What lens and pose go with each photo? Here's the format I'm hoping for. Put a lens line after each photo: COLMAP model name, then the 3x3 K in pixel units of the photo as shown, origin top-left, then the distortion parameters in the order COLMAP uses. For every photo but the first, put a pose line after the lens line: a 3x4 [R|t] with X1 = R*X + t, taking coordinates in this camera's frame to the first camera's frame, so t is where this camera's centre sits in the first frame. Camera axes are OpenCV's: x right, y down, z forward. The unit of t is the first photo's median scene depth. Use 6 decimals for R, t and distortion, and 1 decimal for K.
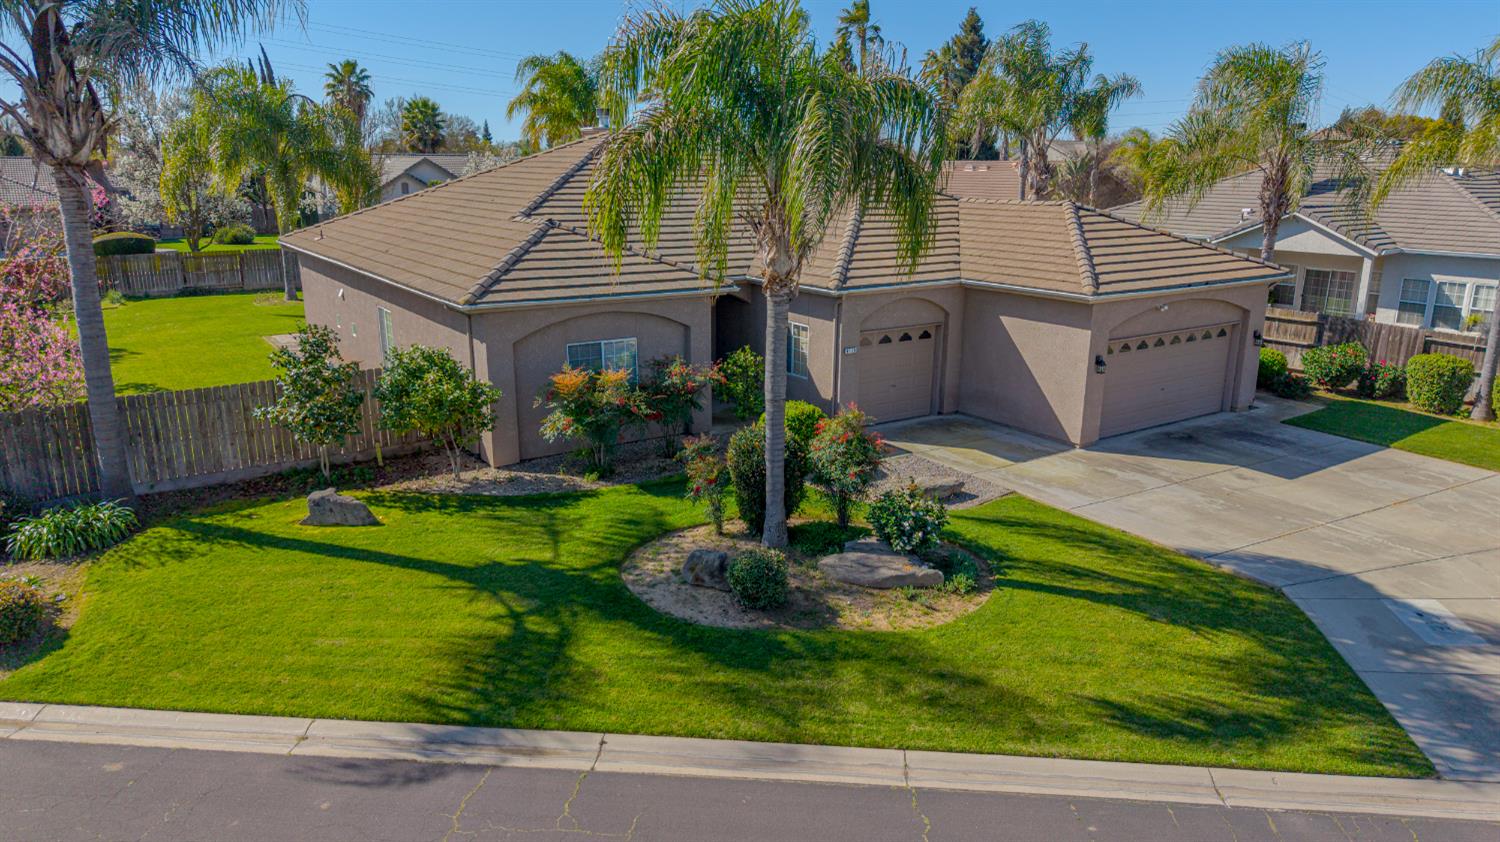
lens RADIAL K [[993.9, 0, 750.0], [0, 993.9, 421.0], [0, 0, 1]] dist [0.007803, -0.000116]
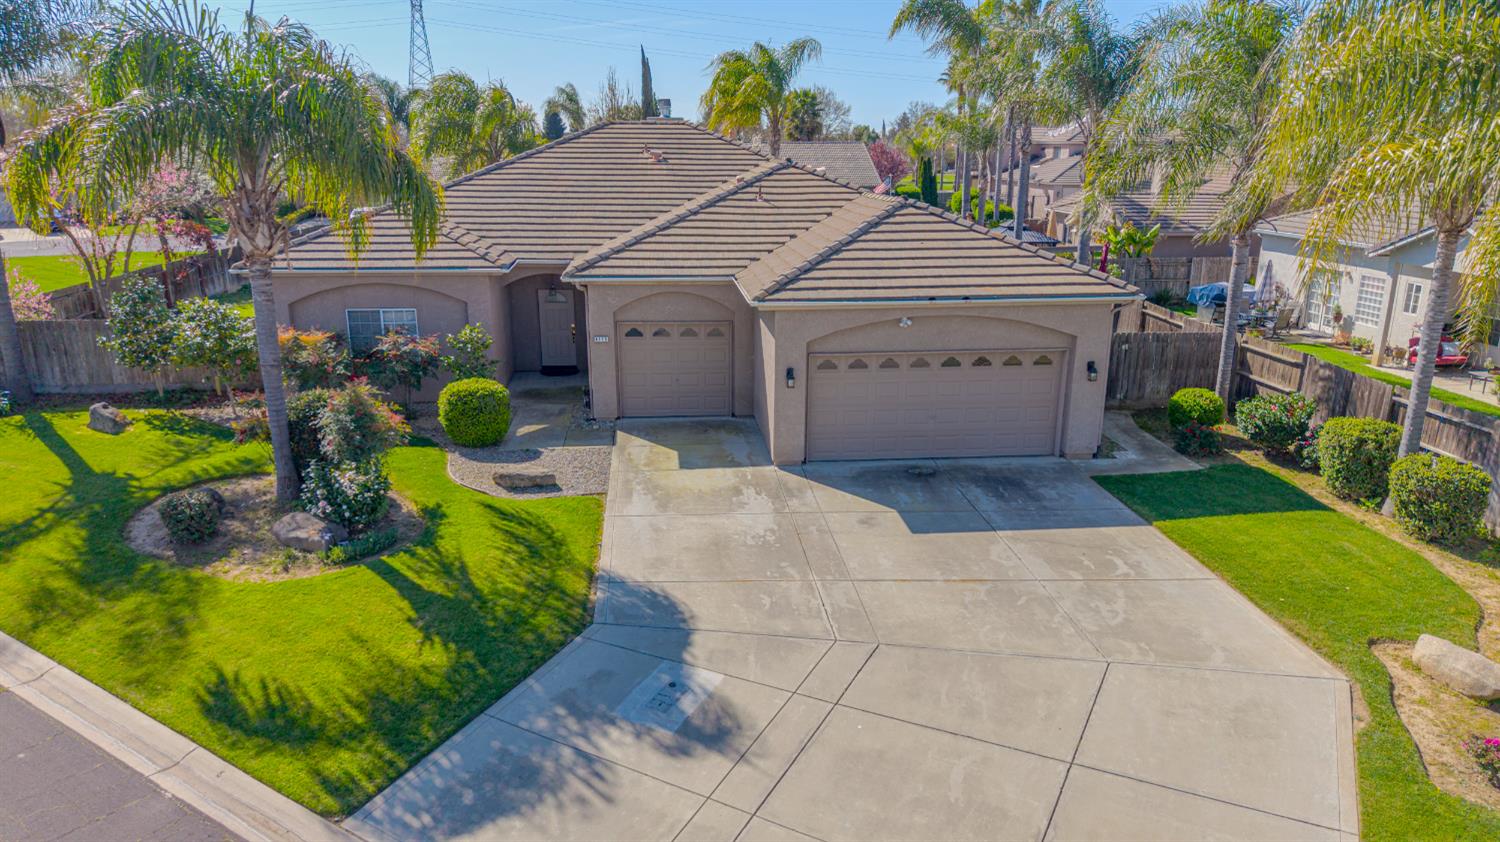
lens RADIAL K [[993.9, 0, 750.0], [0, 993.9, 421.0], [0, 0, 1]] dist [0.007803, -0.000116]
pose [[0.883559, 0.124765, -0.451394, 0.902293], [-0.118820, 0.992043, 0.041622, -0.061969], [0.452995, 0.016859, 0.891354, 0.220243]]
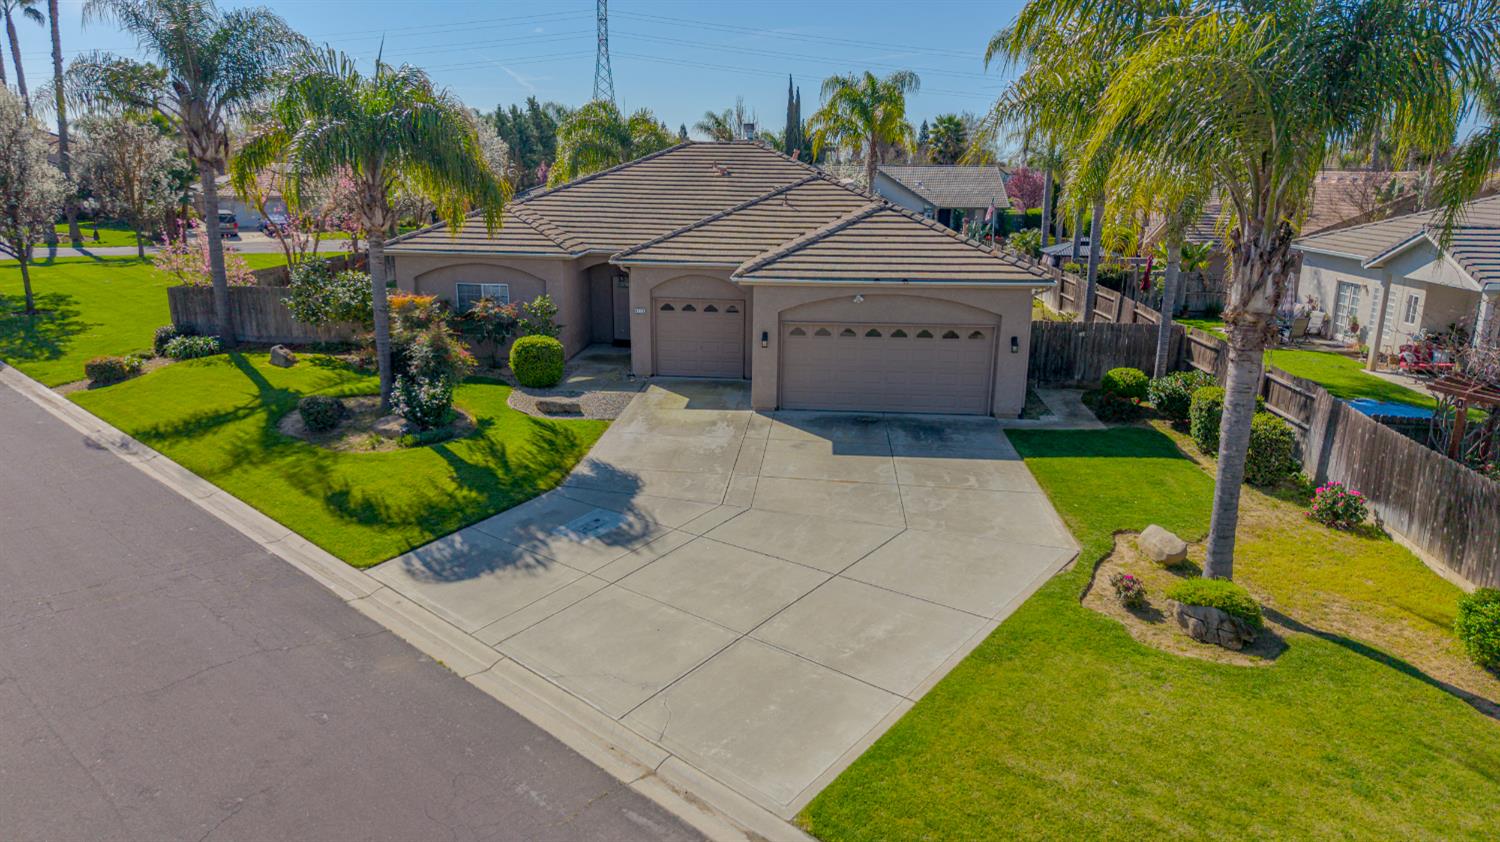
lens RADIAL K [[987.3, 0, 750.0], [0, 987.3, 421.0], [0, 0, 1]] dist [0.032258, -0.037664]
pose [[0.787470, 0.157213, -0.595966, 1.276155], [-0.164653, 0.985440, 0.042393, -0.010369], [0.593954, 0.064745, 0.801890, 0.096943]]
